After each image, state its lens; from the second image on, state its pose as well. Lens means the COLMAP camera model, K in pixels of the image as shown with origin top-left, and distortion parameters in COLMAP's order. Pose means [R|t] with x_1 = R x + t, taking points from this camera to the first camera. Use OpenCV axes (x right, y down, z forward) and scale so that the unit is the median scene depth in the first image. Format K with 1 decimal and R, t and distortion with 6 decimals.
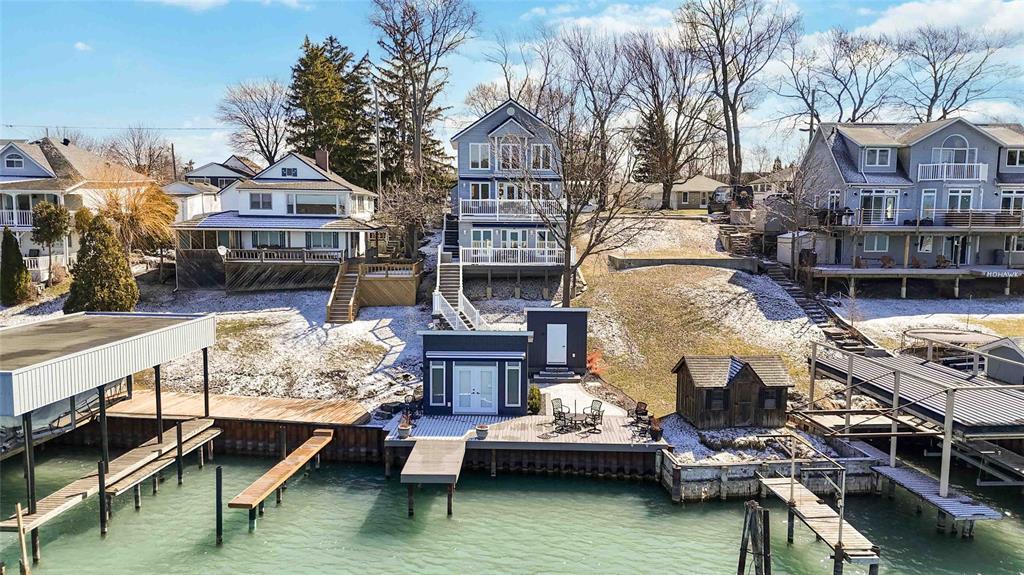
lens RADIAL K [[742.0, 0, 512.0], [0, 742.0, 287.5], [0, 0, 1]] dist [0.103884, -0.101096]
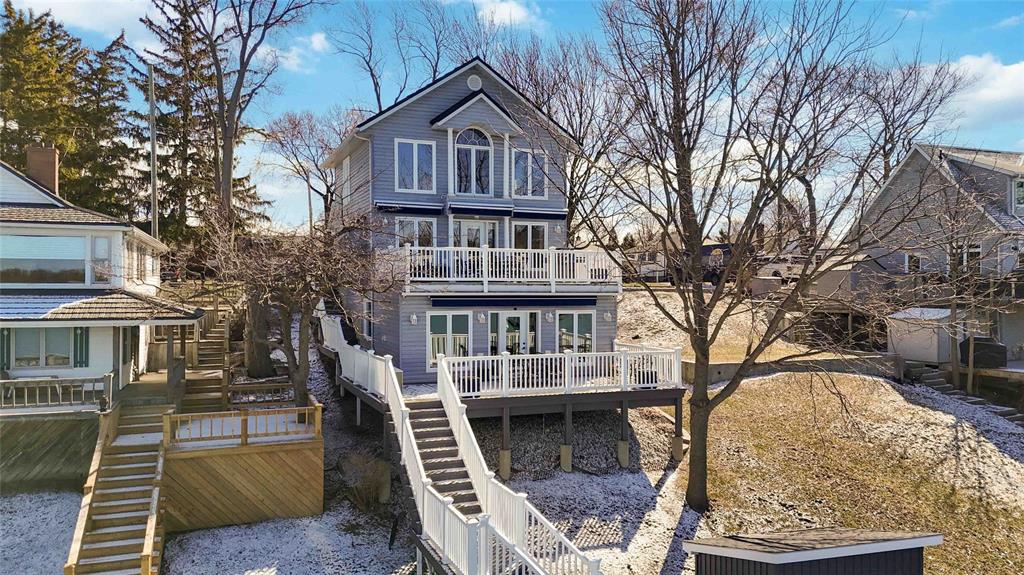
lens RADIAL K [[742.0, 0, 512.0], [0, 742.0, 287.5], [0, 0, 1]] dist [0.103884, -0.101096]
pose [[0.947708, -0.007805, 0.319043, -0.152782], [0.041459, 0.994241, -0.098827, -0.046928], [-0.316434, 0.106886, 0.942574, 0.559377]]
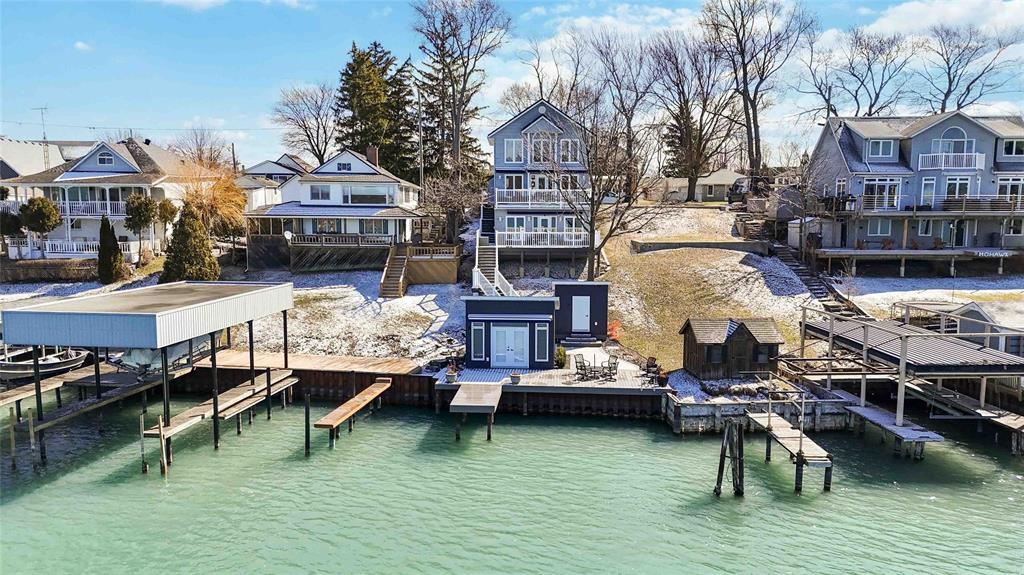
lens RADIAL K [[742.0, 0, 512.0], [0, 742.0, 287.5], [0, 0, 1]] dist [0.103884, -0.101096]
pose [[0.998940, 0.000317, -0.046031, 0.005359], [-0.000261, 0.999999, 0.001237, 0.027375], [0.046031, -0.001224, 0.998939, -0.113350]]
